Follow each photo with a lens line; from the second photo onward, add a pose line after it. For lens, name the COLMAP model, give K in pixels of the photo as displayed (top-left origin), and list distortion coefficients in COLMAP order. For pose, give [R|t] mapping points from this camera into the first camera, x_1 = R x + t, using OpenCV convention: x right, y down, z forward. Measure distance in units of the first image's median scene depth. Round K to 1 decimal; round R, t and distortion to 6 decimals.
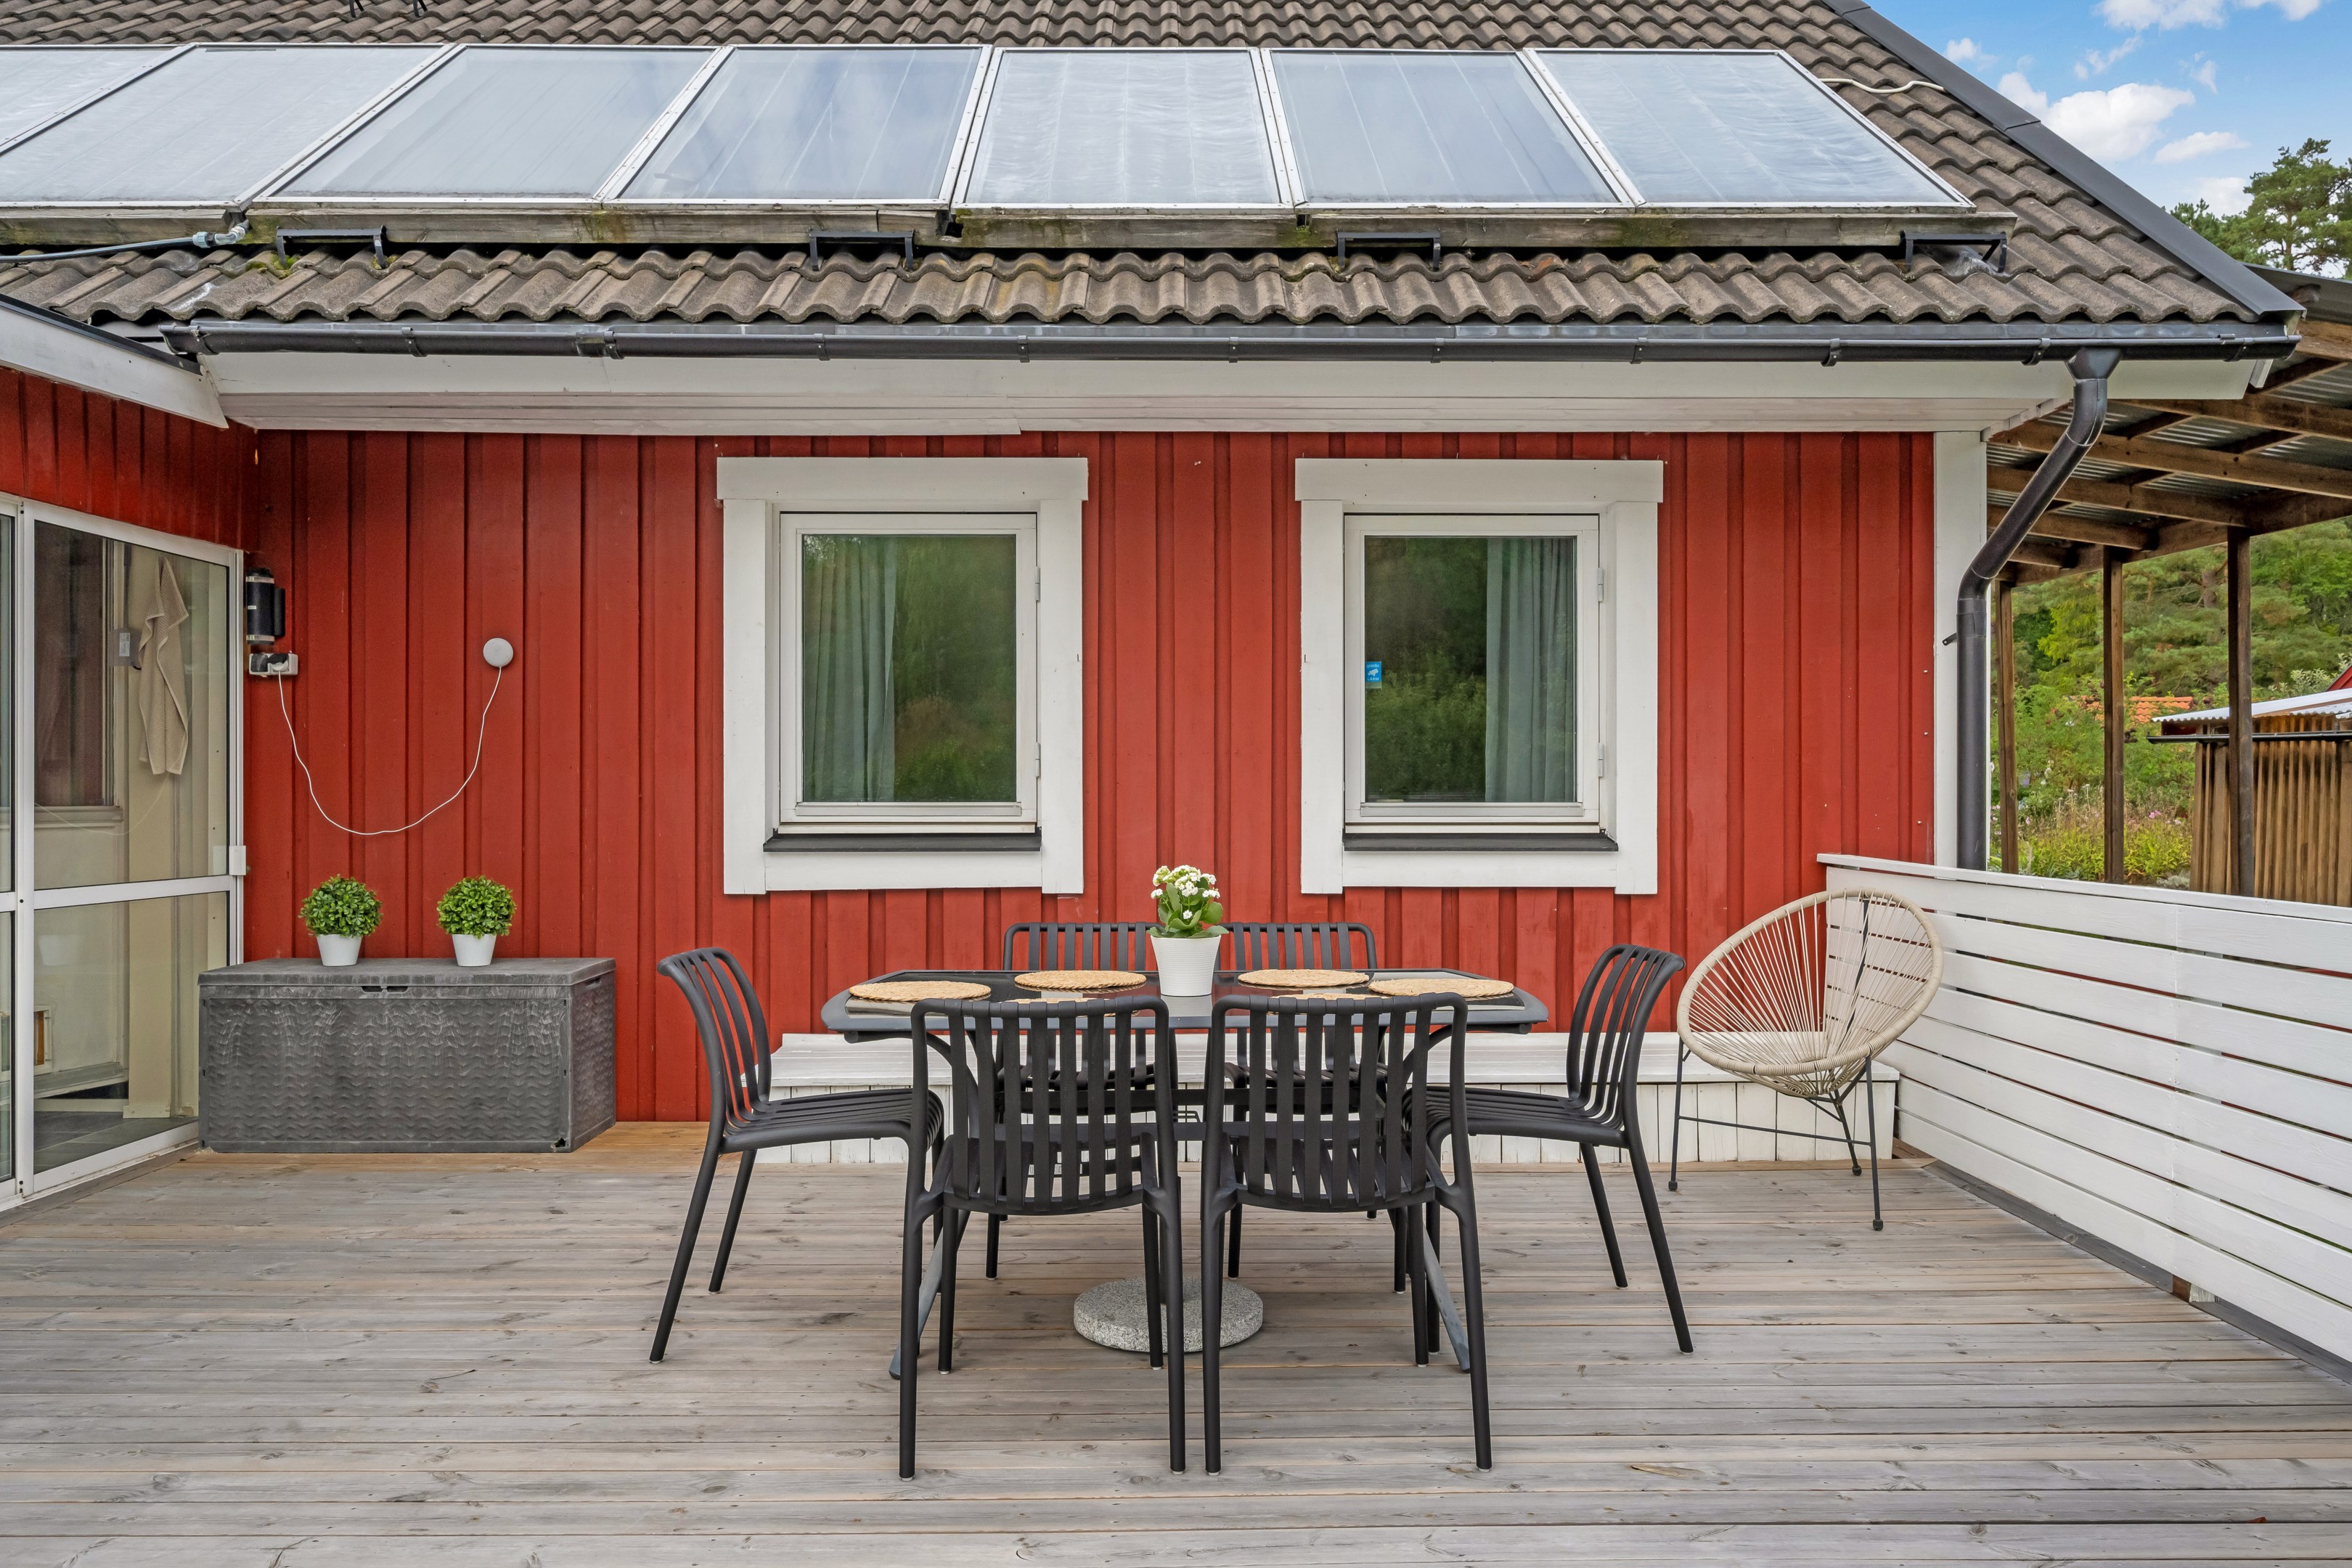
lens RADIAL K [[1655.0, 0, 1183.3], [0, 1655.0, 786.8], [0, 0, 1]] dist [-0.002474, -0.001718]
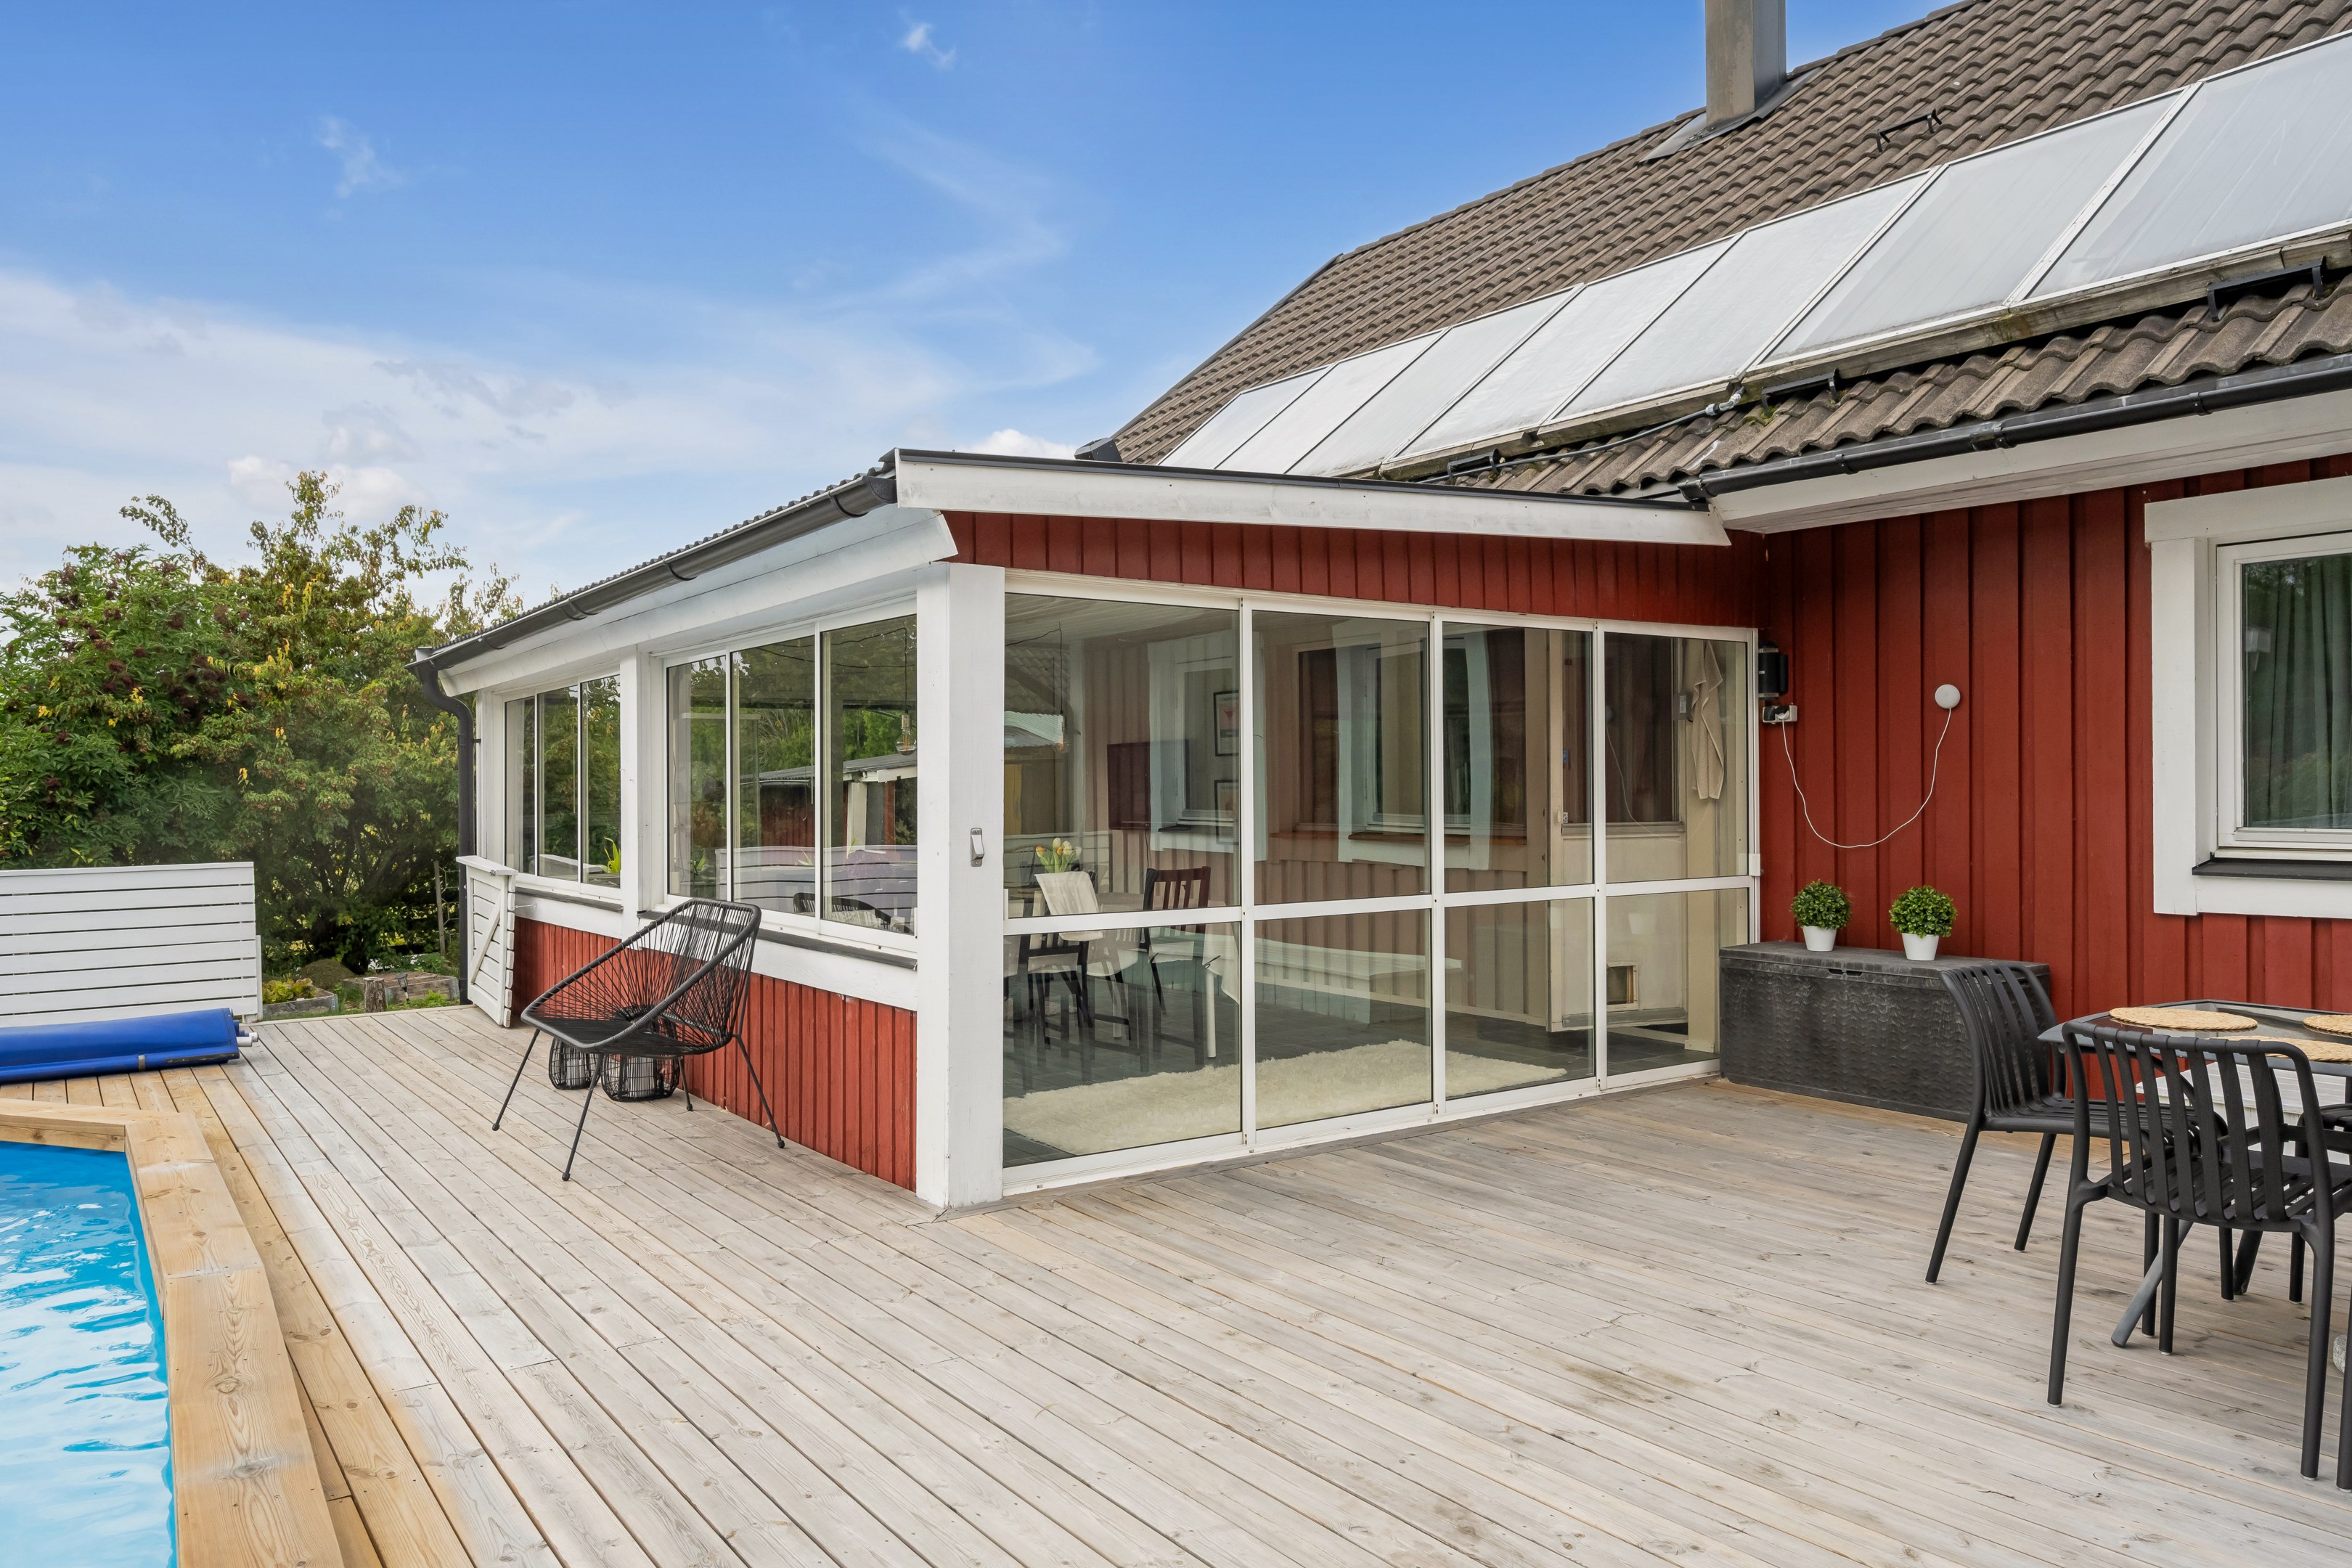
lens RADIAL K [[1609.4, 0, 1176.0], [0, 1609.4, 784.0], [0, 0, 1]] dist [-0.008278, -0.003712]
pose [[0.569965, -0.002610, -0.821665, 0.234292], [0.009267, 0.999952, 0.003252, -0.030399], [0.821616, -0.009467, 0.569962, -0.116381]]
